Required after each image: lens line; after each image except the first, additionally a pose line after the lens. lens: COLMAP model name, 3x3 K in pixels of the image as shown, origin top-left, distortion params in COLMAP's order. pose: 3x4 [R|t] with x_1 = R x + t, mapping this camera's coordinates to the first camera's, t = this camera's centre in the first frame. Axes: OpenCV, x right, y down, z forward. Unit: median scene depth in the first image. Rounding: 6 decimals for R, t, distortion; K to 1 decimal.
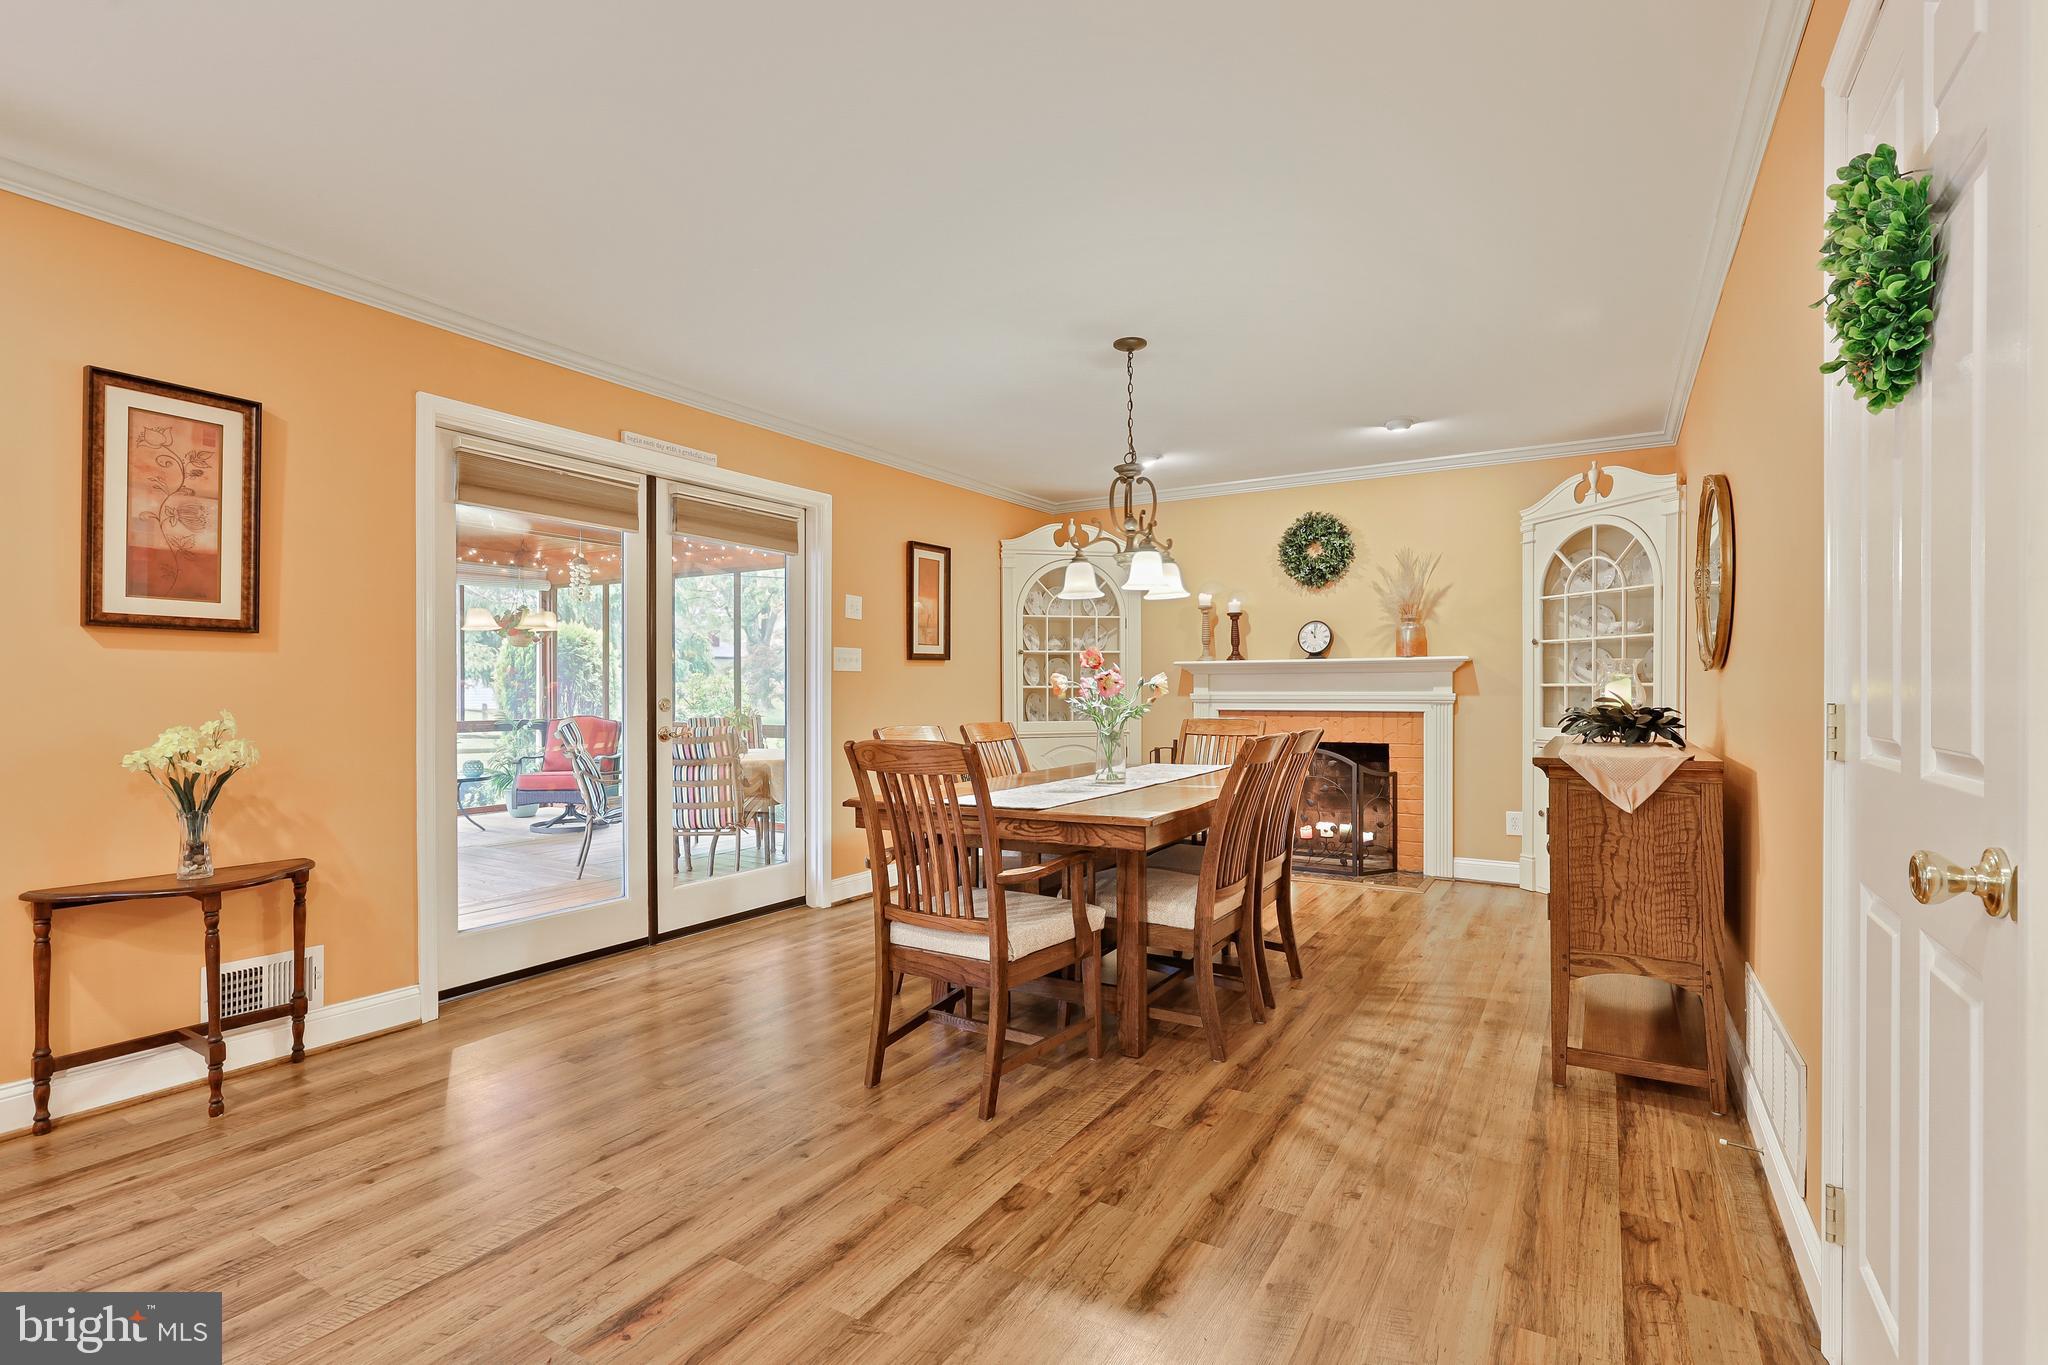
lens RADIAL K [[942.7, 0, 1025.6], [0, 942.7, 692.4], [0, 0, 1]] dist [-0.002728, 0.001921]
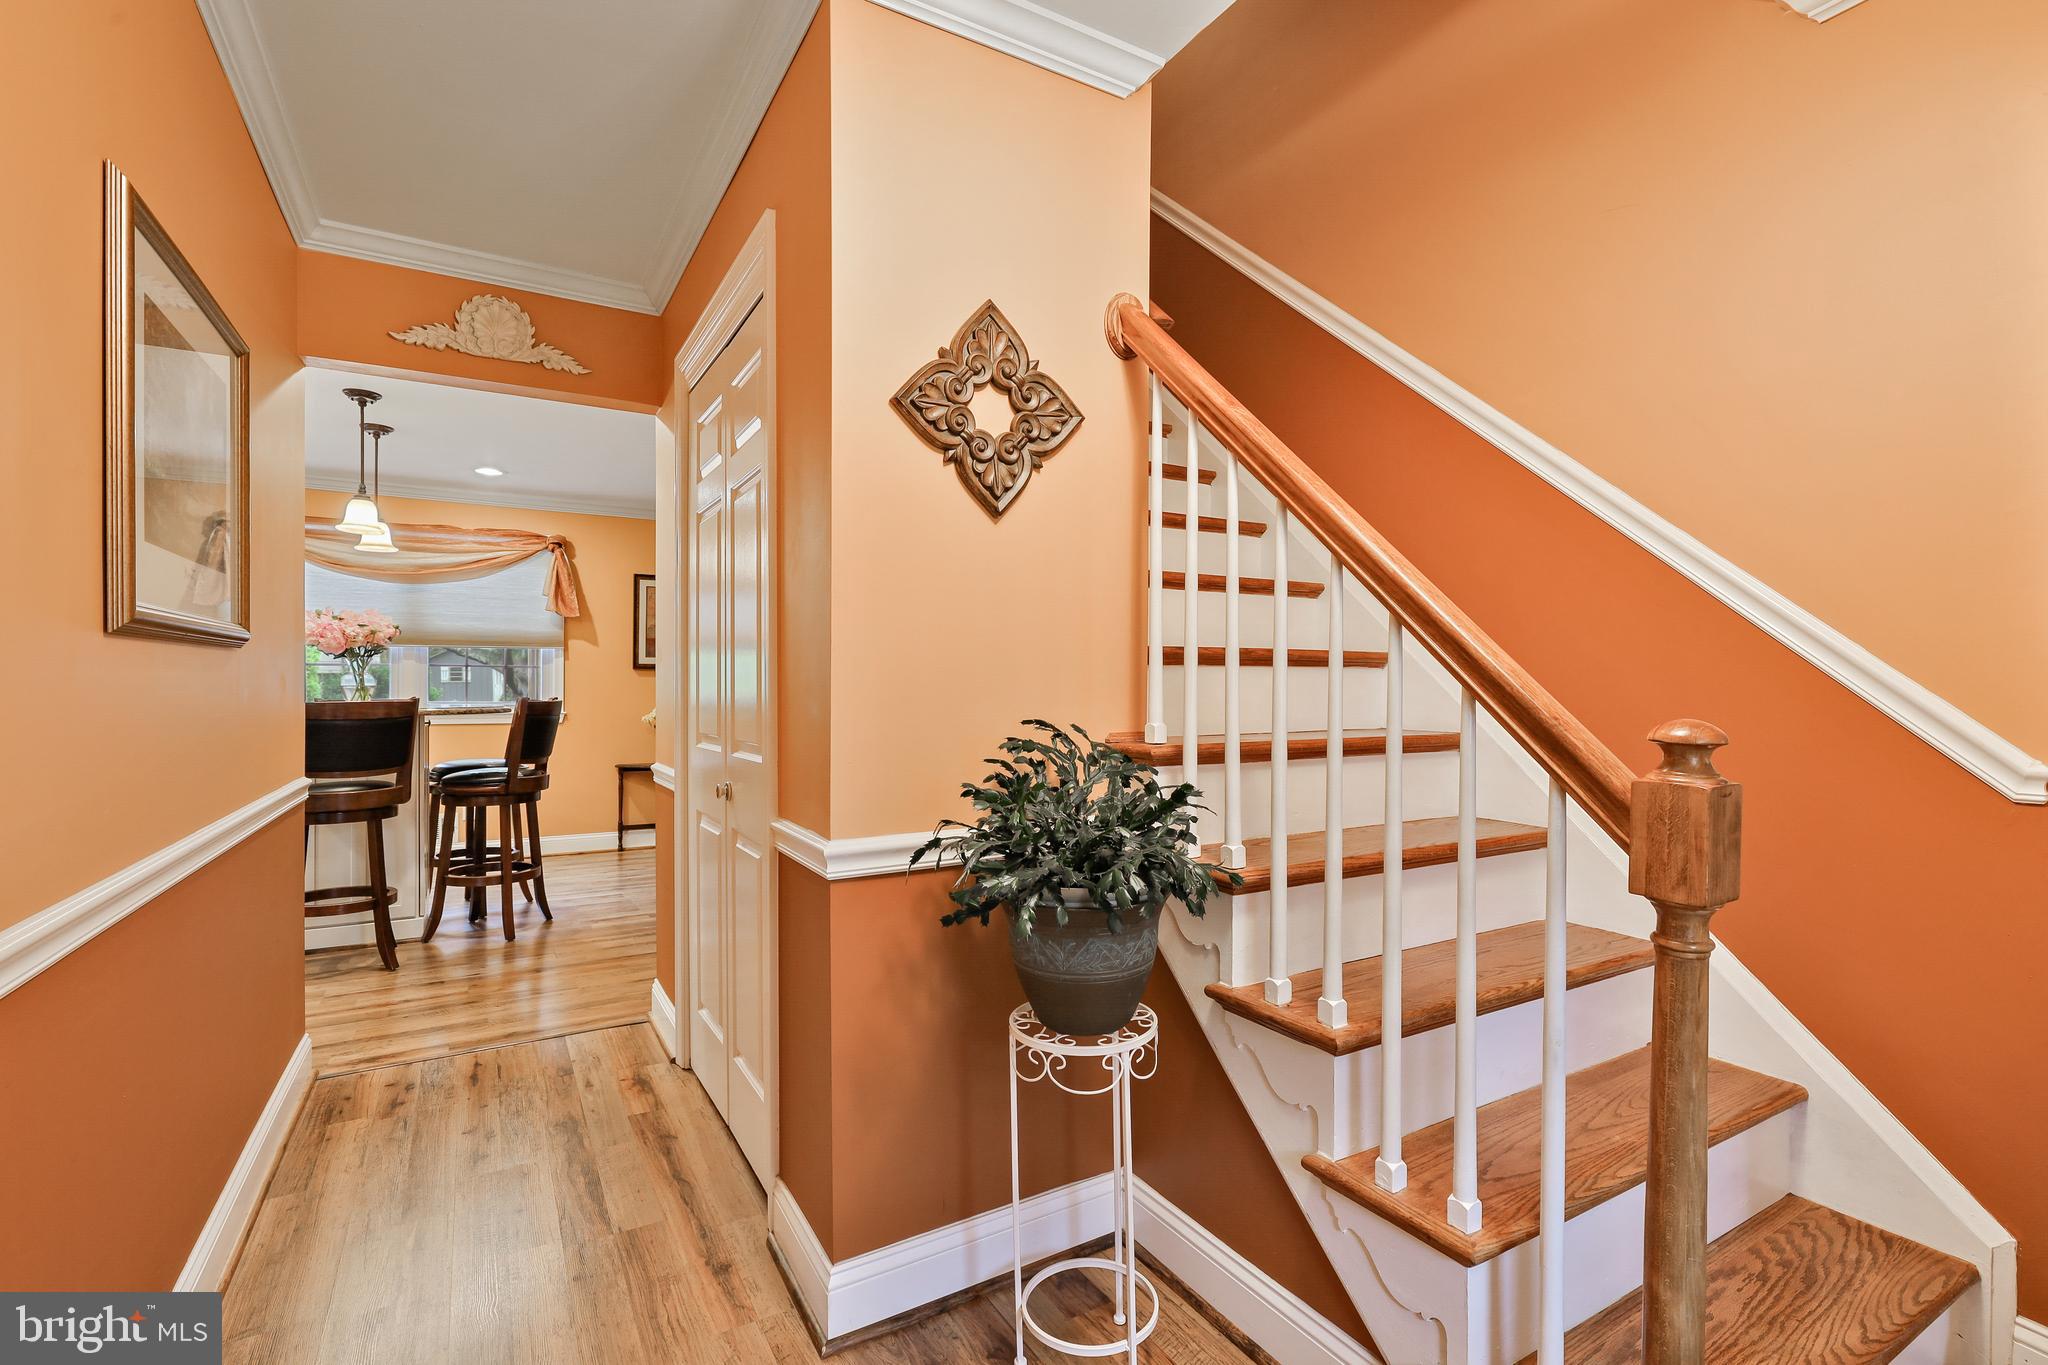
lens RADIAL K [[942.7, 0, 1036.1], [0, 942.7, 680.8], [0, 0, 1]] dist [-0.002728, 0.001921]
pose [[0.880441, -0.004674, -0.474133, 1.200970], [0.000262, 0.999956, -0.009371, -0.009442], [0.474156, 0.008127, 0.880403, -0.771437]]
